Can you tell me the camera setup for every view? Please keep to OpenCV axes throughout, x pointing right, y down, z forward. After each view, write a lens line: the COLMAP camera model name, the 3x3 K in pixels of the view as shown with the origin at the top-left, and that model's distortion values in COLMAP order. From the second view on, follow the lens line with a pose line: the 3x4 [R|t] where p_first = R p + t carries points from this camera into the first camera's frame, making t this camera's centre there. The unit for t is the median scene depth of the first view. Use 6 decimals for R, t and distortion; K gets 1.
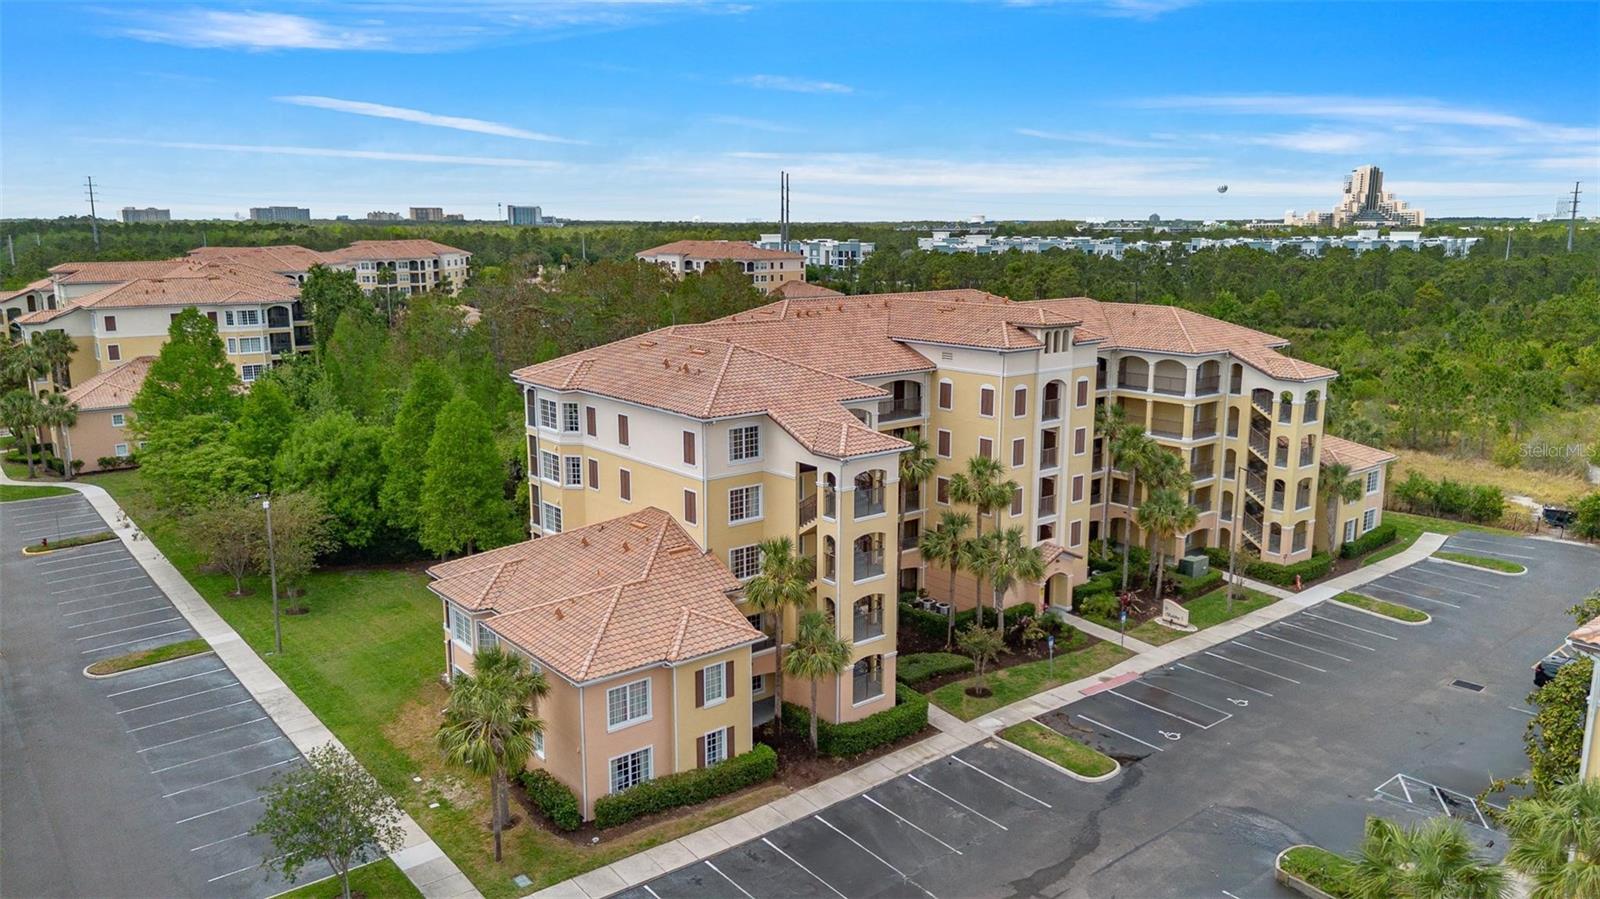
lens RADIAL K [[1146.1, 0, 805.0], [0, 1146.1, 453.4], [0, 0, 1]] dist [0.017326, -0.008918]
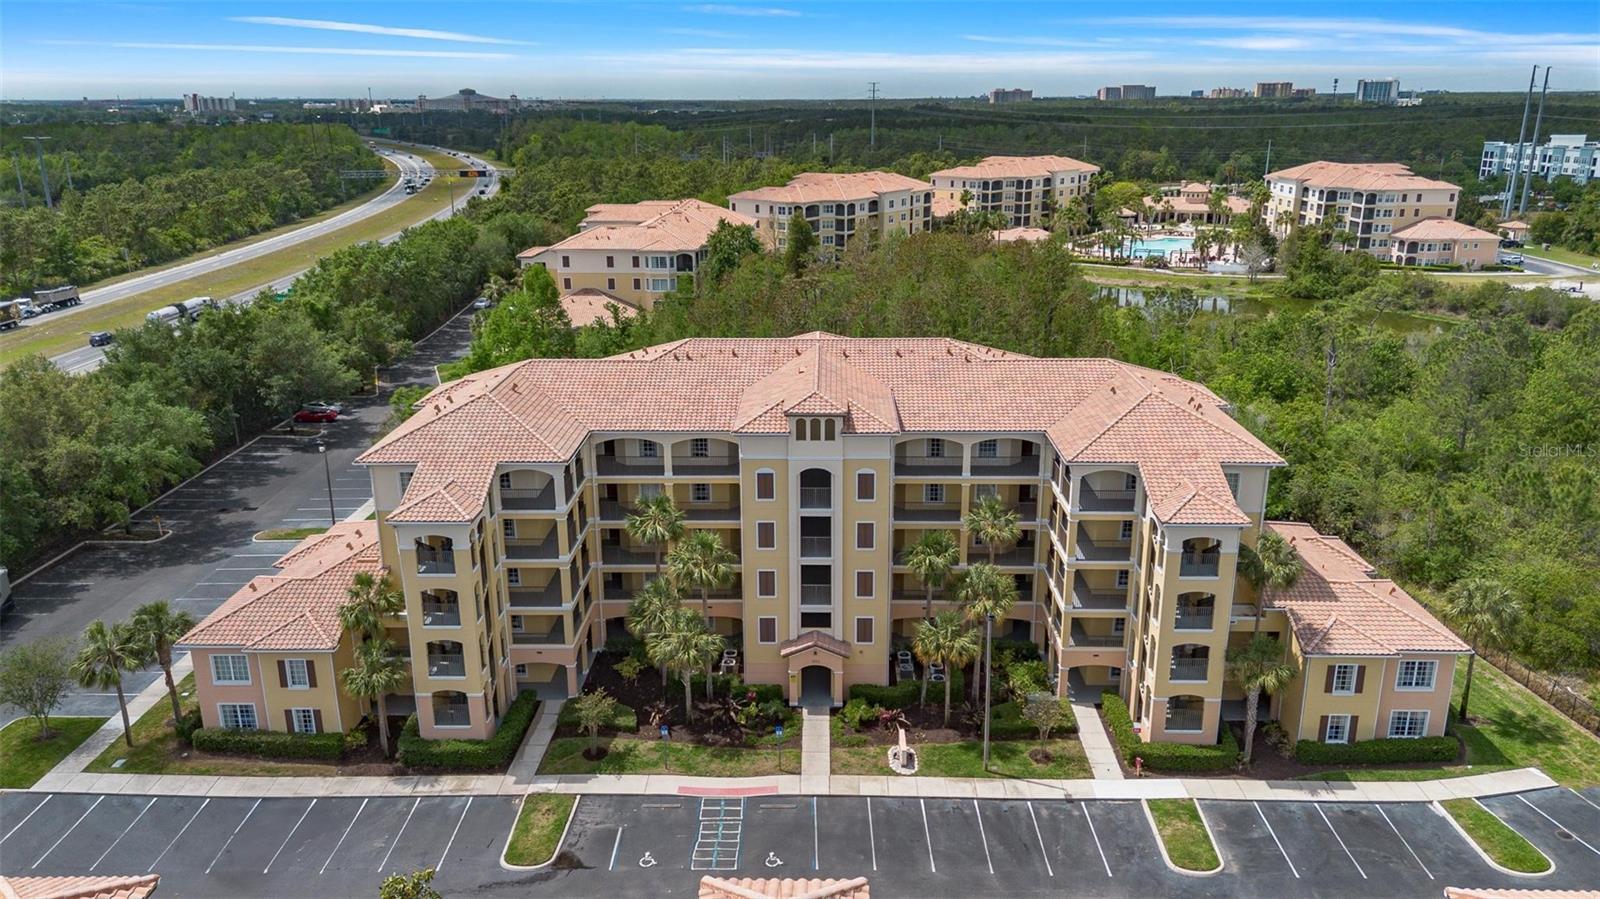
lens RADIAL K [[1146.1, 0, 799.4], [0, 1146.1, 442.3], [0, 0, 1]] dist [0.017326, -0.008918]
pose [[0.762481, 0.178621, -0.621866, 0.776096], [-0.118950, 0.983454, 0.136634, -0.208338], [0.635982, -0.030209, 0.771112, 0.263534]]
